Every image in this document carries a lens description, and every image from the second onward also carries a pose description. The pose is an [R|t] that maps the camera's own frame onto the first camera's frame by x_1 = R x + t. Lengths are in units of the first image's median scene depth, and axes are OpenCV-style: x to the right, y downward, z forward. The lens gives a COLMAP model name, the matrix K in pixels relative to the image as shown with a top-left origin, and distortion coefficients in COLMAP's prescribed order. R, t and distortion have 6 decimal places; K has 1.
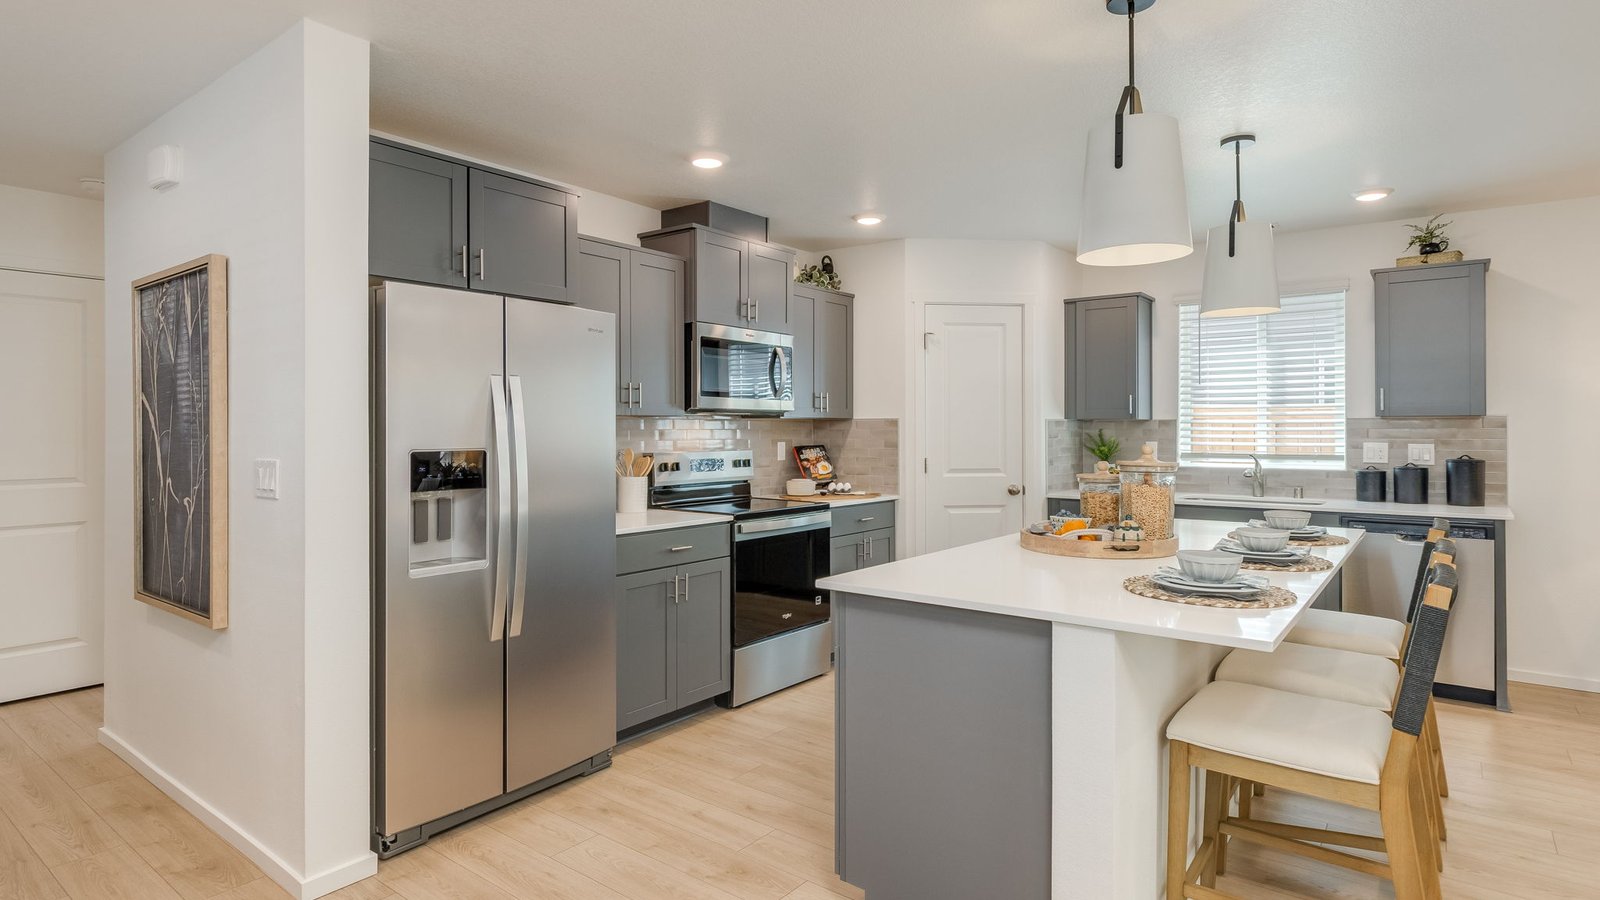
lens RADIAL K [[841.7, 0, 797.9], [0, 841.7, 422.4], [0, 0, 1]] dist [0.001595, -0.005818]
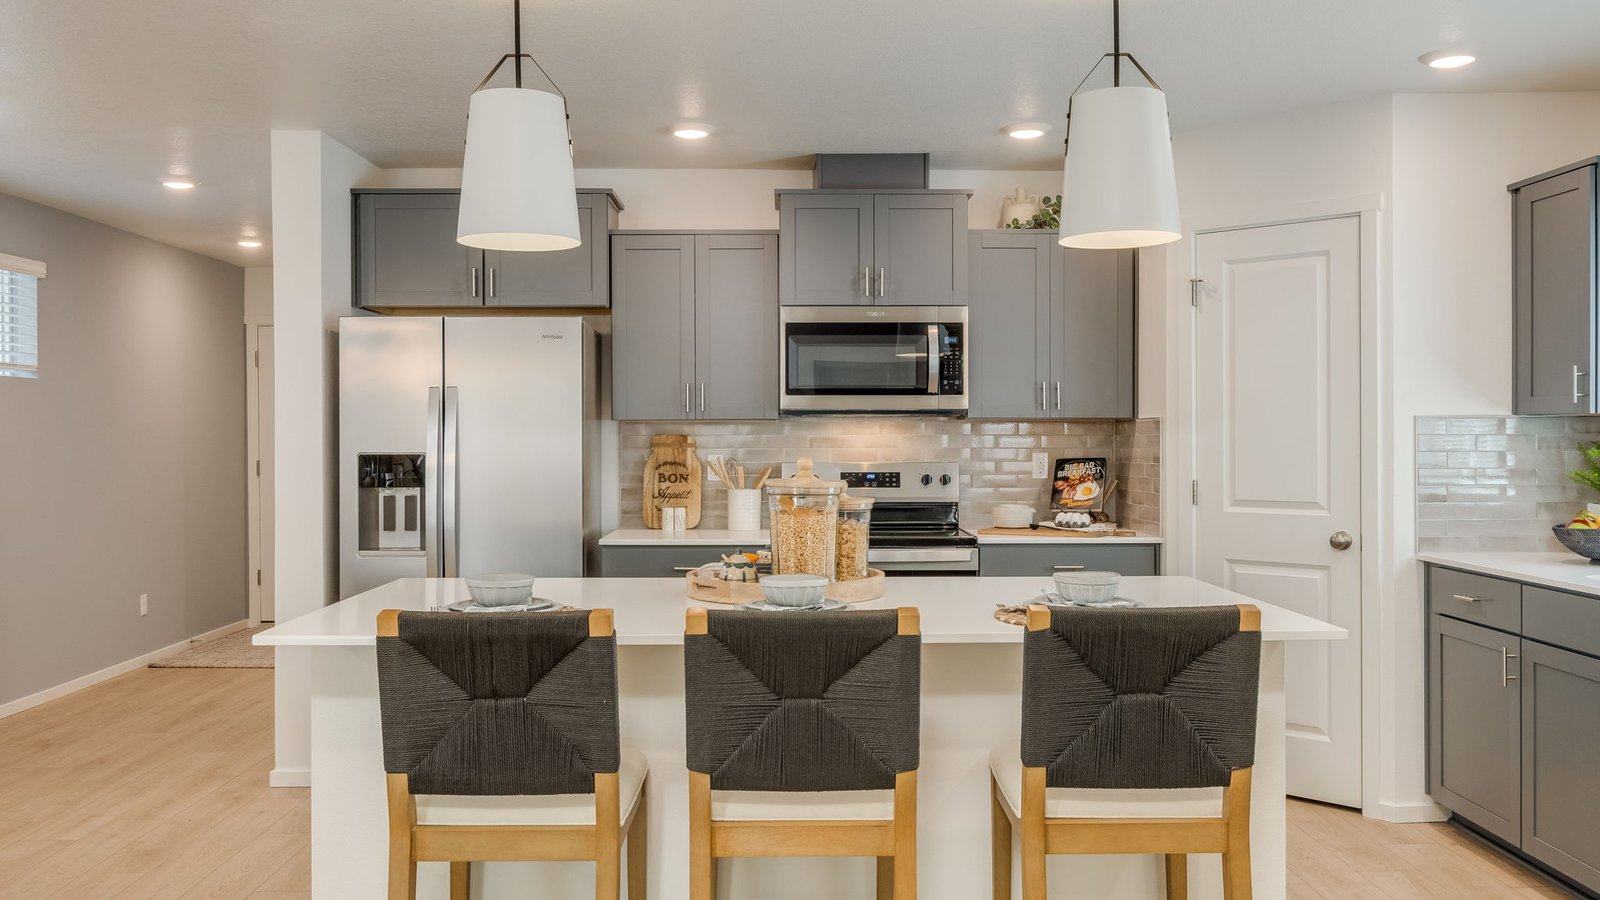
lens RADIAL K [[1319.9, 0, 803.0], [0, 1319.9, 435.0], [0, 0, 1]] dist [0.006405, -0.009330]
pose [[0.624594, -0.000014, -0.780949, 0.783846], [0.008165, 0.999945, 0.006513, -0.000279], [0.780907, -0.010445, 0.624560, 0.167200]]
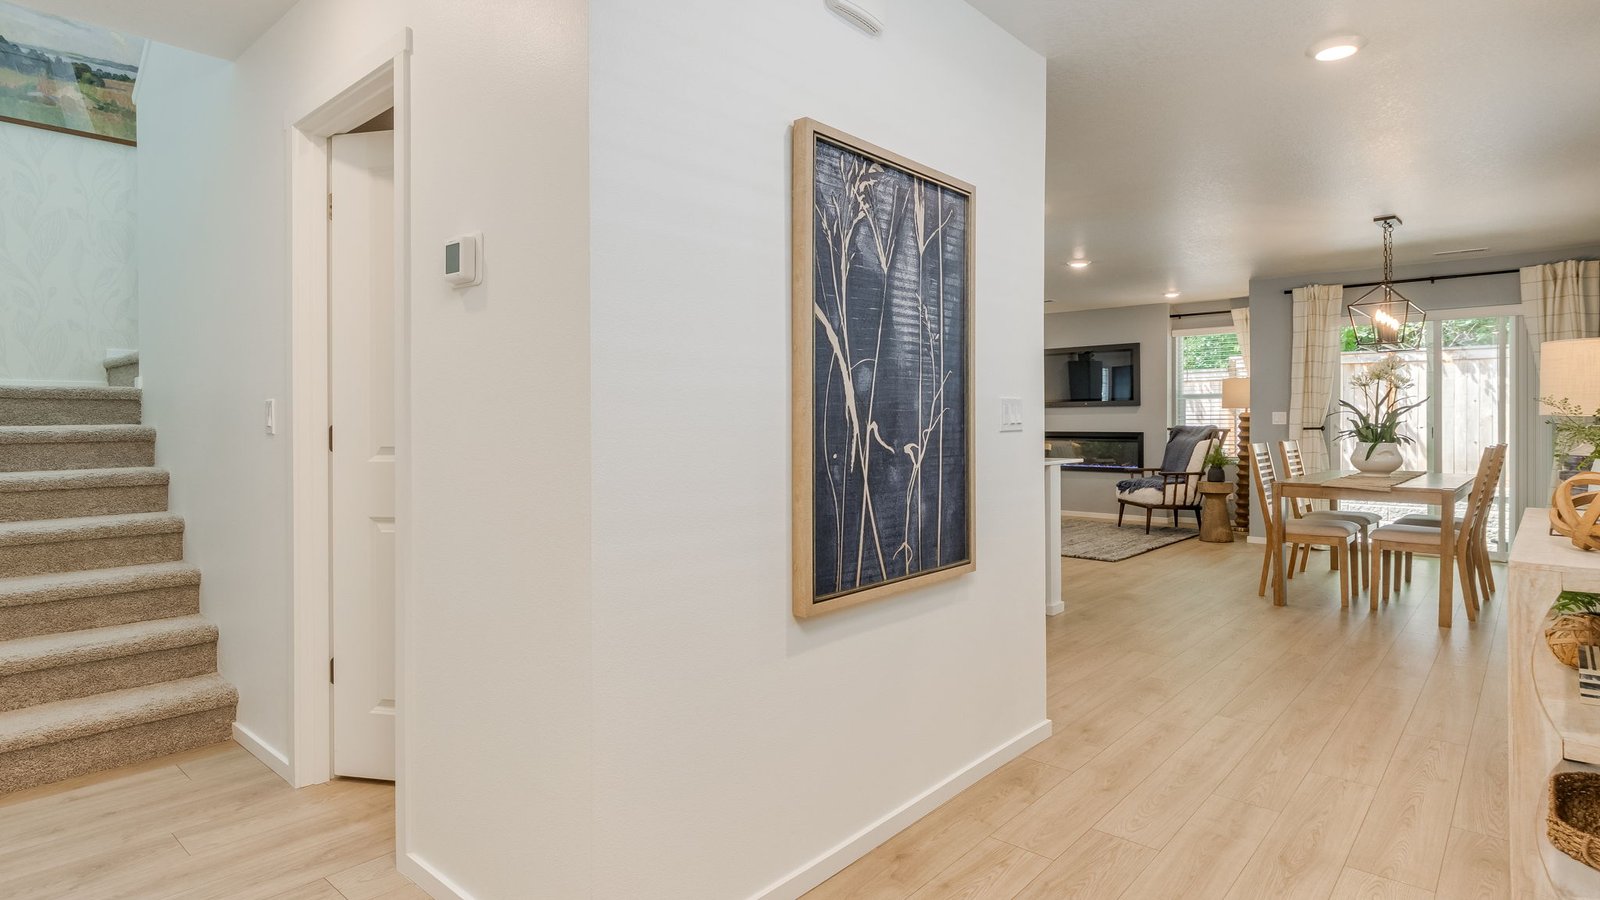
lens RADIAL K [[843.9, 0, 799.4], [0, 843.9, 413.5], [0, 0, 1]] dist [0.003984, -0.007492]
pose [[0.065840, 0.008965, 0.997790, -0.940754], [-0.004960, 0.999950, -0.008657, 0.040305], [-0.997818, -0.004379, 0.065881, 0.635084]]
